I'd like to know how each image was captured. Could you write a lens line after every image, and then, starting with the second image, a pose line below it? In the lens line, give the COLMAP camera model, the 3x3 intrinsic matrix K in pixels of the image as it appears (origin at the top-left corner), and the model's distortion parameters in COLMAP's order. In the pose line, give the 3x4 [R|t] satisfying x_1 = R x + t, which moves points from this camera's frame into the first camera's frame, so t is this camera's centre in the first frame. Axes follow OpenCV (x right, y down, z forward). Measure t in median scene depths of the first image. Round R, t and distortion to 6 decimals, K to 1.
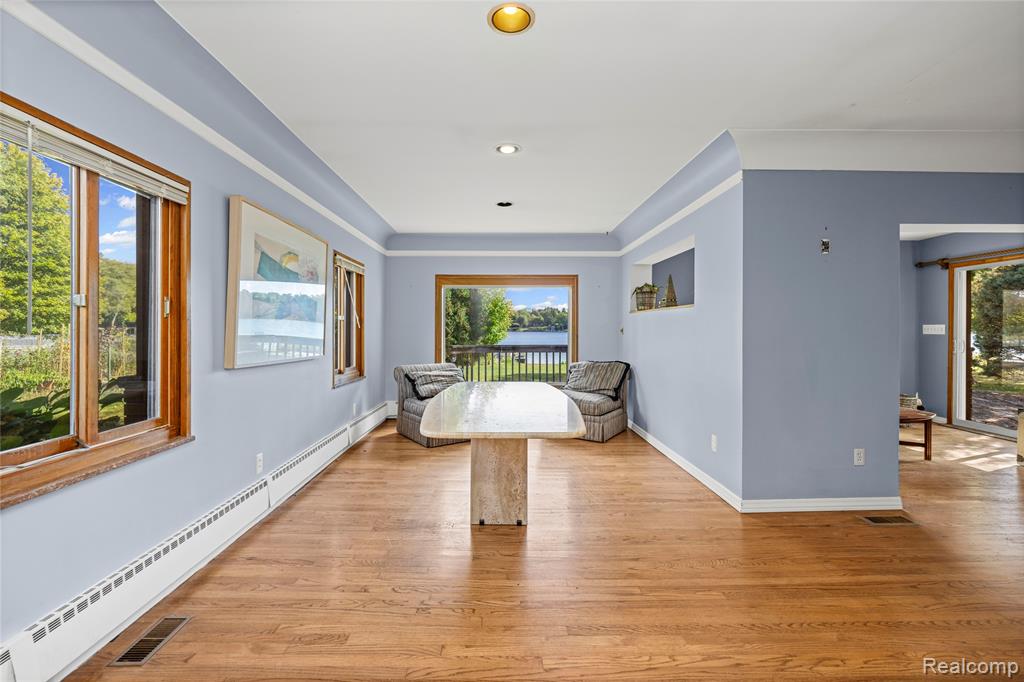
lens RADIAL K [[450.7, 0, 502.9], [0, 450.7, 341.1], [0, 0, 1]] dist [-0.000362, -0.000573]
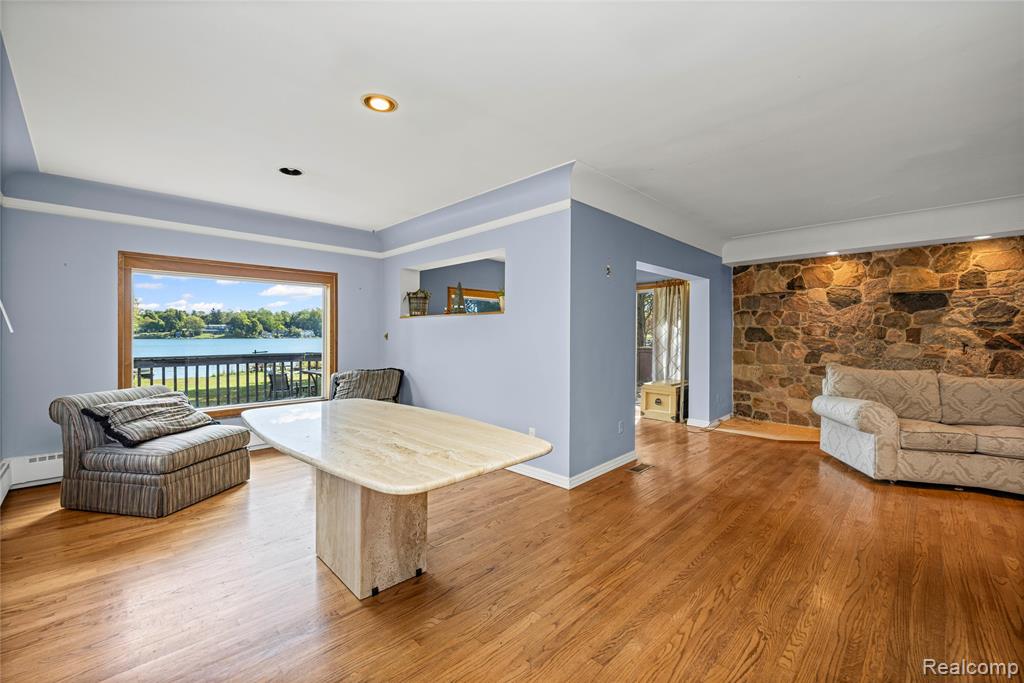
lens RADIAL K [[423.6, 0, 525.3], [0, 423.6, 351.3], [0, 0, 1]] dist [0.000998, -0.003487]
pose [[0.702362, -0.027411, 0.711292, -0.235963], [0.019394, 0.999624, 0.019372, -0.004319], [-0.711555, 0.000189, 0.702630, 0.212198]]
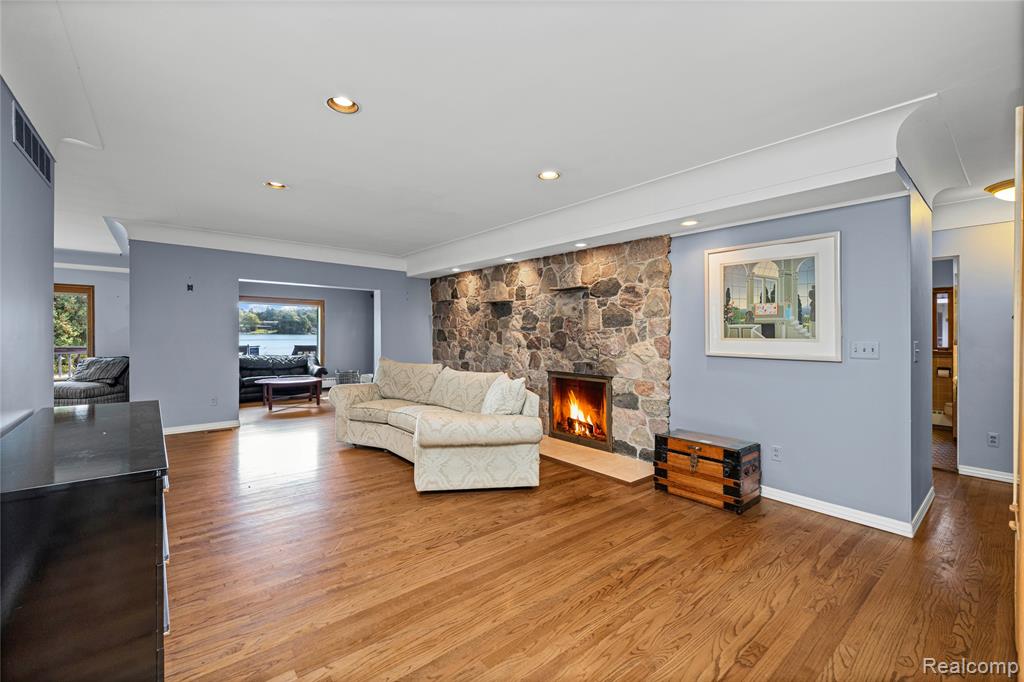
lens RADIAL K [[423.6, 0, 513.3], [0, 423.6, 341.4], [0, 0, 1]] dist [0.000998, -0.003487]
pose [[0.773052, -0.000913, 0.634342, 0.440800], [0.003848, 0.999987, -0.003250, 0.012666], [-0.634331, 0.004953, 0.773046, -0.811638]]
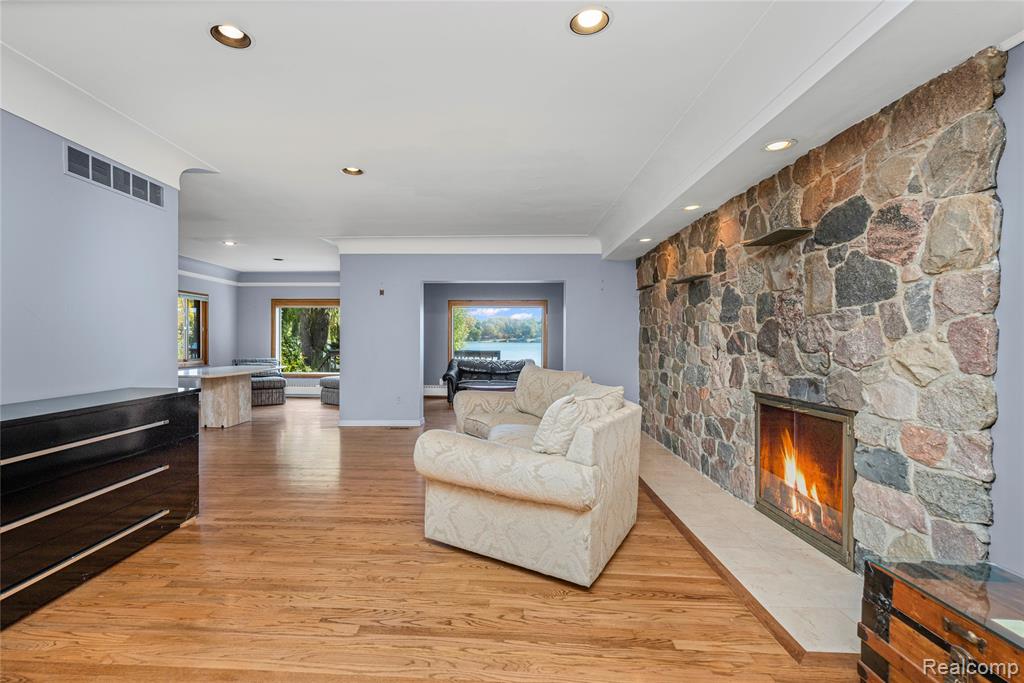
lens RADIAL K [[480.3, 0, 473.2], [0, 480.3, 355.1], [0, 0, 1]] dist [0.005864, -0.003746]
pose [[0.997300, 0.006301, -0.073169, 0.885925], [-0.005835, 0.999961, 0.006586, 0.031966], [0.073207, -0.006141, 0.997298, -0.744163]]
